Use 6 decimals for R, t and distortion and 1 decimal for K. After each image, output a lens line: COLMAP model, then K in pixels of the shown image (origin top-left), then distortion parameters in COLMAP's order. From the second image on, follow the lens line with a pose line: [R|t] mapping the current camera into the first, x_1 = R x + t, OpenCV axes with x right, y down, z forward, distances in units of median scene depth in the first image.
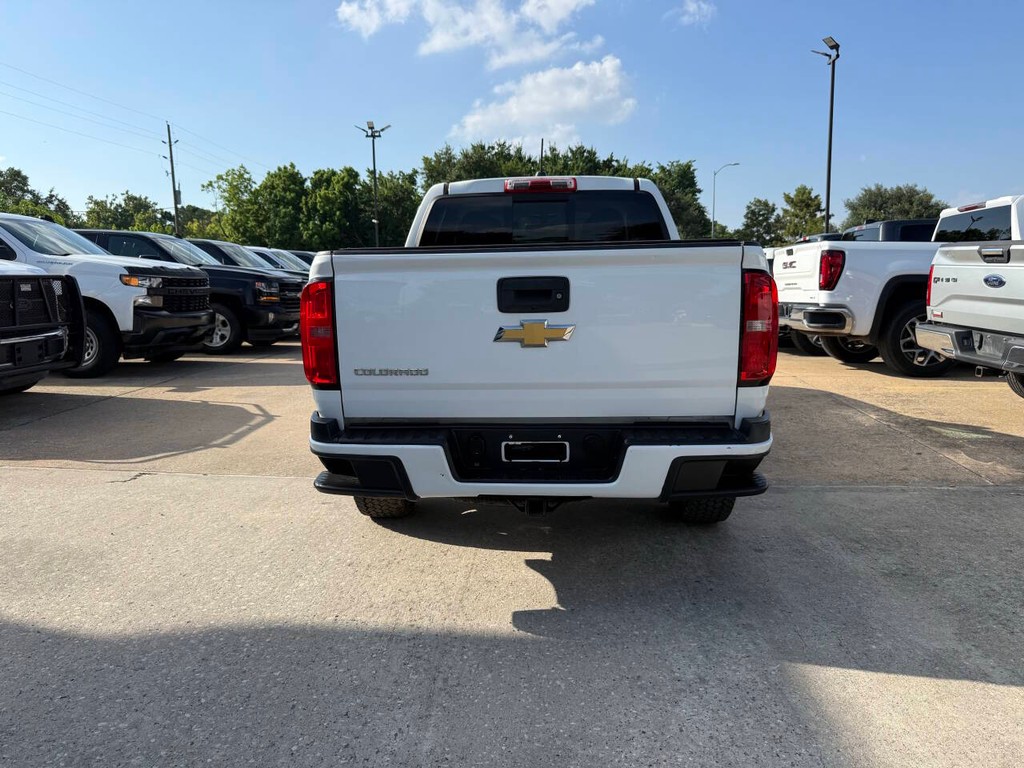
lens RADIAL K [[711.4, 0, 509.3], [0, 711.4, 398.6], [0, 0, 1]] dist [0.059470, -0.081501]
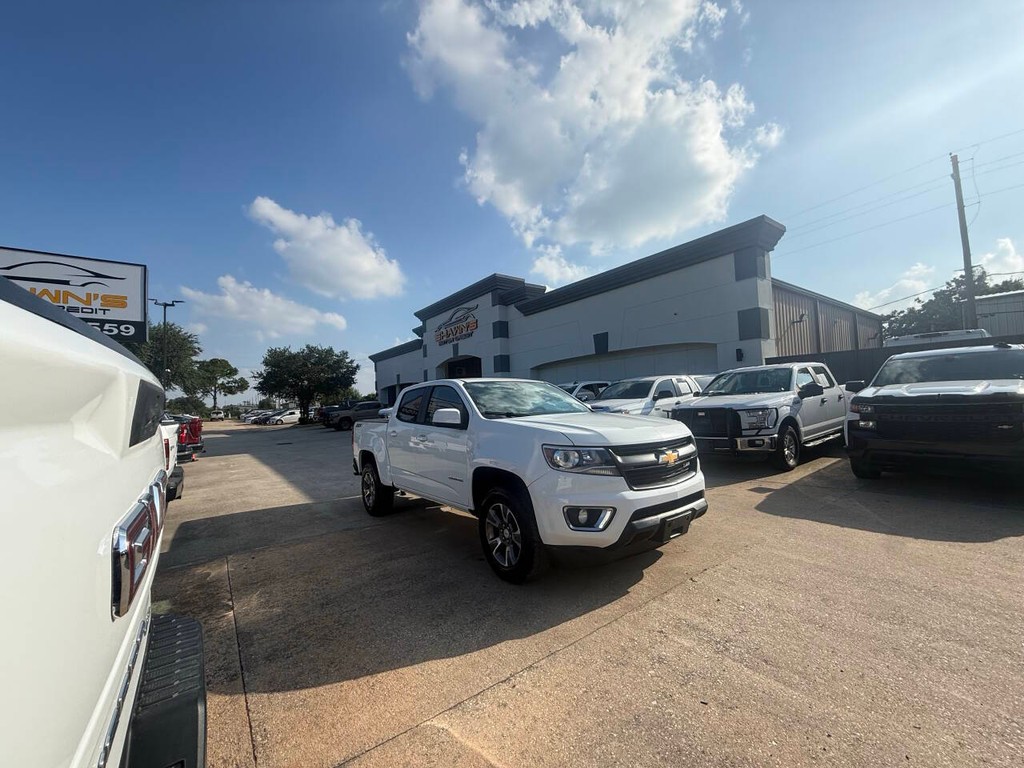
lens RADIAL K [[410.0, 0, 510.1], [0, 410.0, 385.1], [0, 0, 1]] dist [0.012864, -0.006923]
pose [[-0.764959, 0.012090, -0.643966, 0.555293], [-0.055175, 0.994918, 0.084221, -0.310231], [0.641712, 0.099956, -0.760404, 1.550140]]
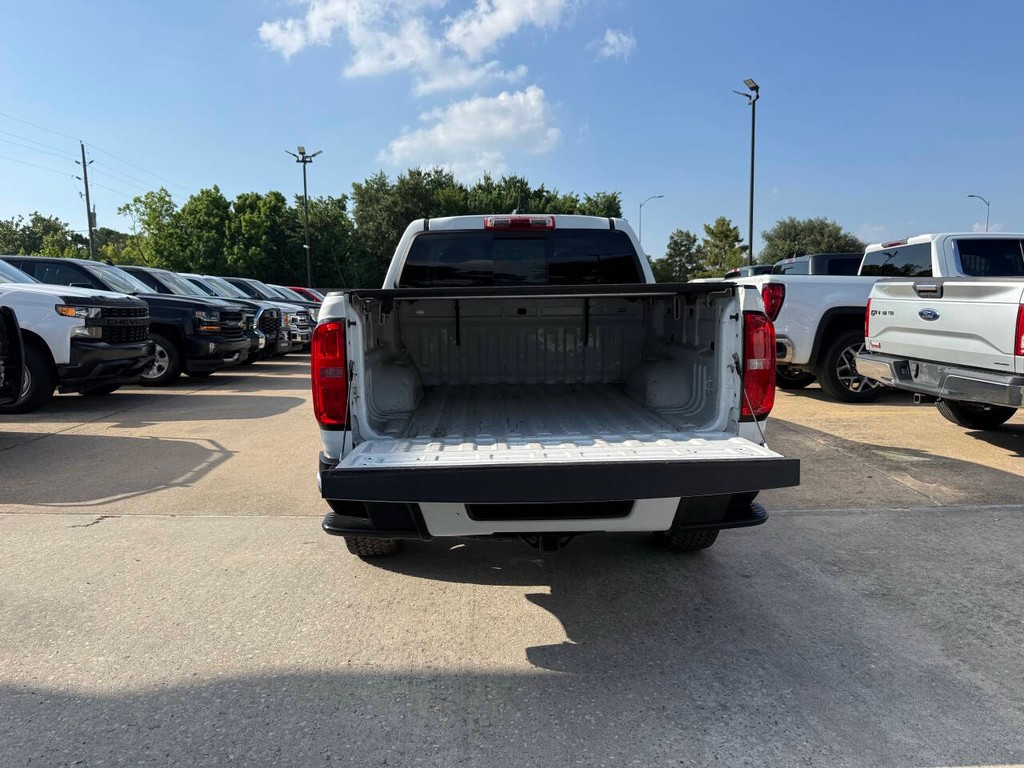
lens RADIAL K [[711.0, 0, 513.5], [0, 711.0, 407.4], [0, 0, 1]] dist [0.052571, -0.067886]
pose [[0.994727, -0.012337, 0.101809, -0.049400], [0.014733, 0.999631, -0.022818, -0.007935], [-0.101490, 0.024197, 0.994542, -0.003897]]
